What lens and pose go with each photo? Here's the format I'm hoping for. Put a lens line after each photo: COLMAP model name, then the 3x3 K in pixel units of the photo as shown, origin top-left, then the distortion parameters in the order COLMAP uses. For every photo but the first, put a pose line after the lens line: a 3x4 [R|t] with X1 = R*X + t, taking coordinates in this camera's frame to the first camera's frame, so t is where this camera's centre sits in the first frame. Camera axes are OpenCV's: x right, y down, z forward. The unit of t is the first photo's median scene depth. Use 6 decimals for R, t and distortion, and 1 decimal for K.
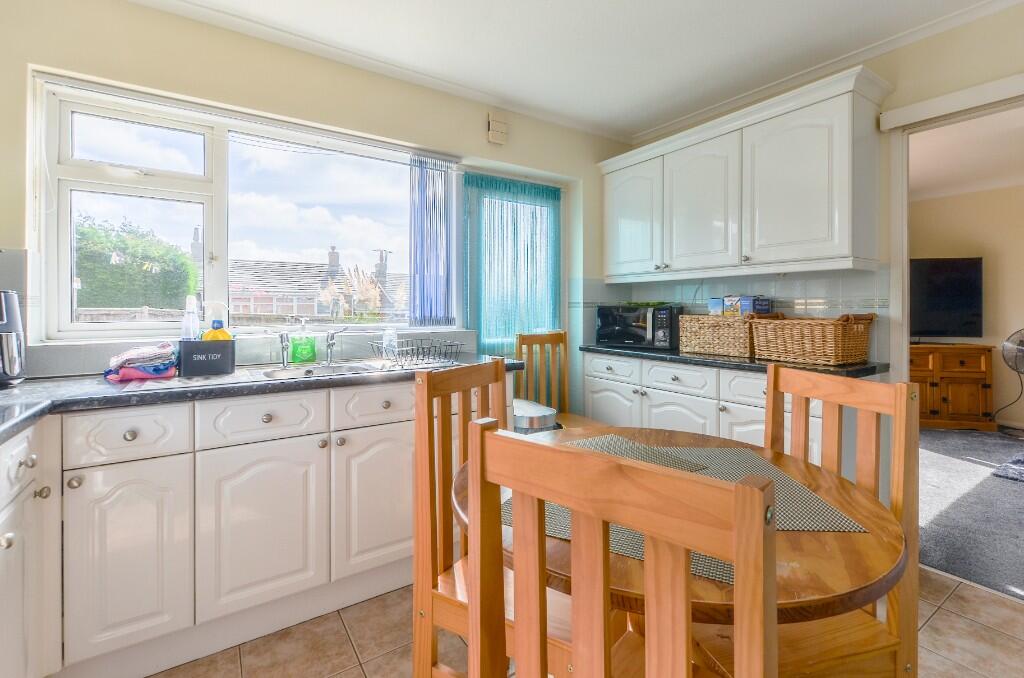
lens RADIAL K [[462.8, 0, 530.9], [0, 462.8, 308.4], [0, 0, 1]] dist [-0.000139, -0.001126]
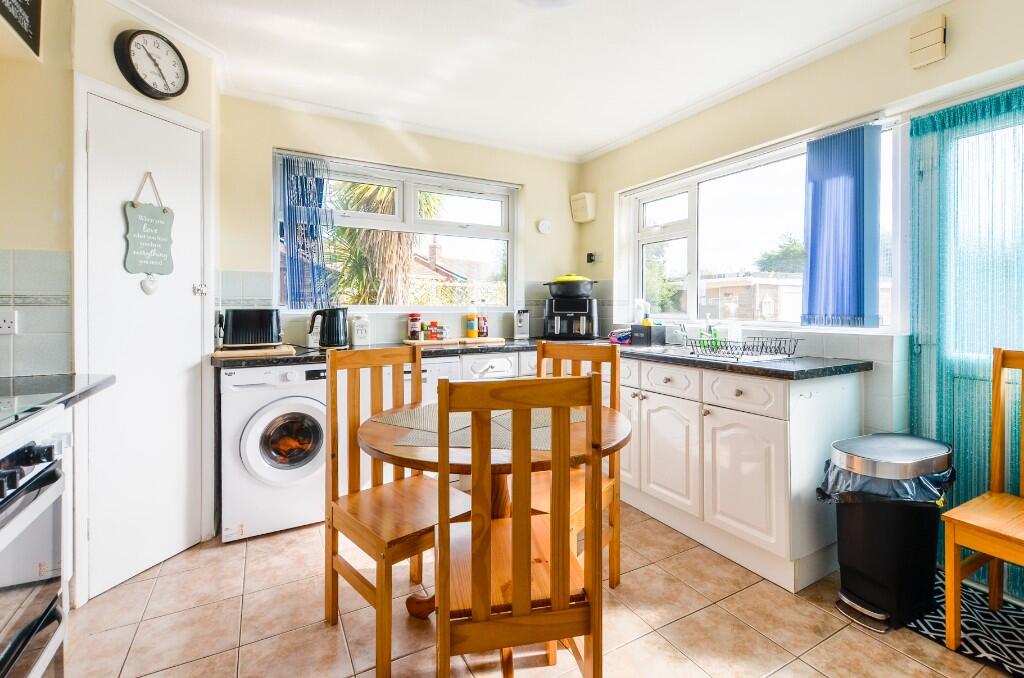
lens RADIAL K [[462.8, 0, 530.9], [0, 462.8, 308.4], [0, 0, 1]] dist [-0.000139, -0.001126]
pose [[-0.083974, 0.004418, -0.996458, 0.837730], [0.001662, 0.999989, 0.004293, -0.000099], [0.996467, -0.001295, -0.083981, 0.603428]]
